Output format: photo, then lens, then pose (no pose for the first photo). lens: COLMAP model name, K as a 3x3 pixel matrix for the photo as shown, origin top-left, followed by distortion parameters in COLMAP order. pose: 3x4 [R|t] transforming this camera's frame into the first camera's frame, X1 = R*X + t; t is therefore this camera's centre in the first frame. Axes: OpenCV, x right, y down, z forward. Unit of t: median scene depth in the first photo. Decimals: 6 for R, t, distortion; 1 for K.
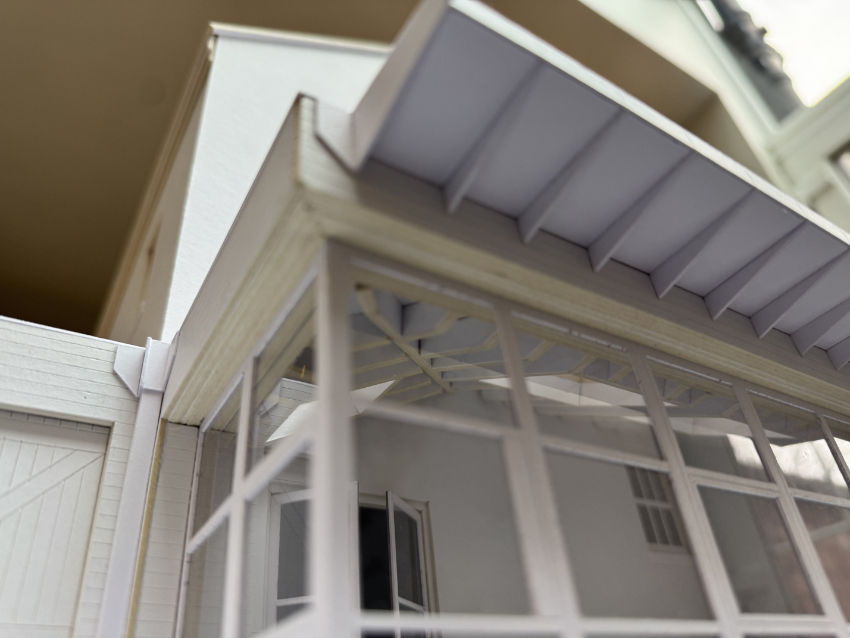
lens RADIAL K [[626.6, 0, 425.0], [0, 626.6, 319.0], [0, 0, 1]] dist [0.034662, -0.112733]
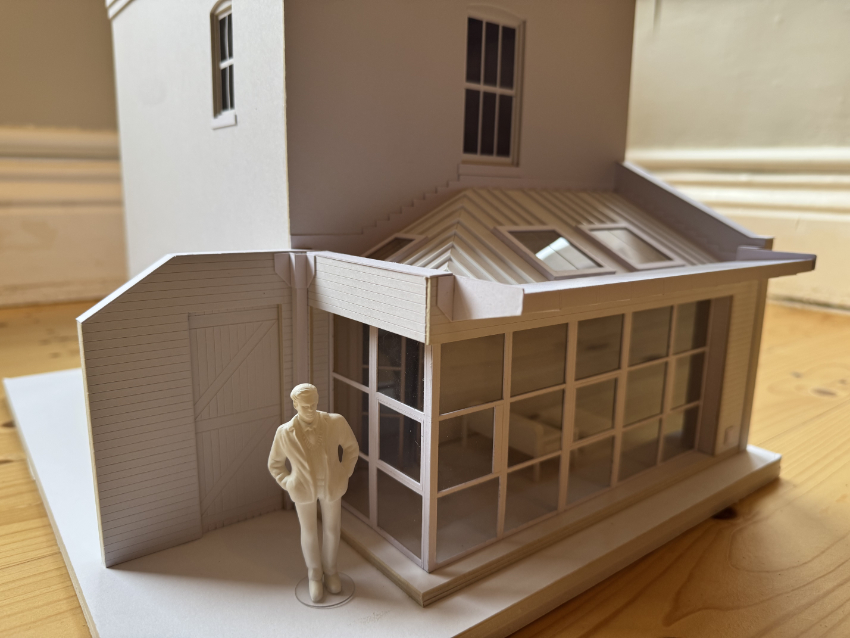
lens RADIAL K [[620.1, 0, 425.0], [0, 620.1, 319.0], [0, 0, 1]] dist [0.058448, -0.158257]
pose [[0.989310, 0.088177, 0.116147, -0.301192], [-0.145122, 0.673523, 0.724780, -1.163240], [-0.014318, -0.733888, 0.679120, -0.232544]]
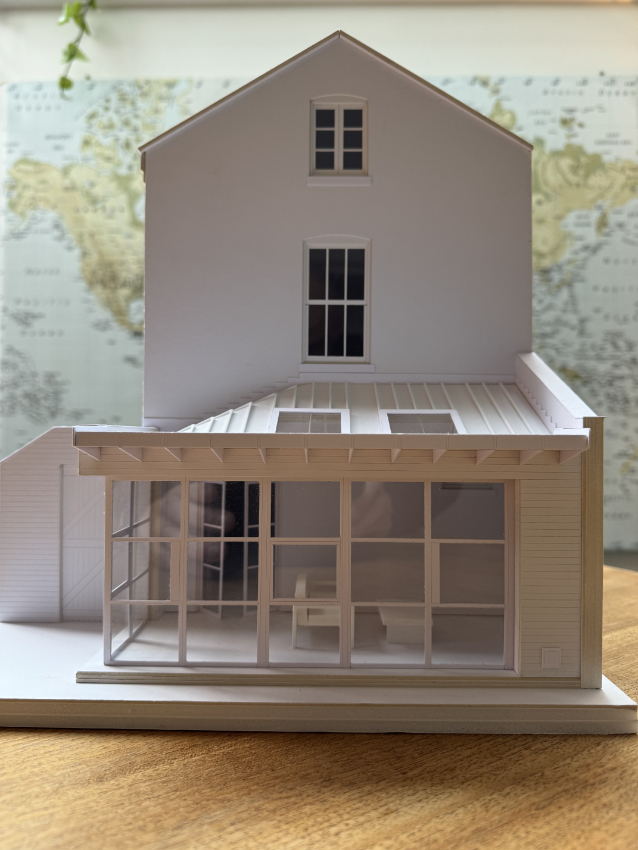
lens RADIAL K [[620.1, 0, 319.0], [0, 620.1, 425.0], [0, 0, 1]] dist [0.058448, -0.158257]
pose [[0.835162, 0.086969, -0.543084, 1.534438], [0.252224, 0.816909, 0.518693, -1.086683], [0.488761, -0.570171, 0.660316, -0.176364]]
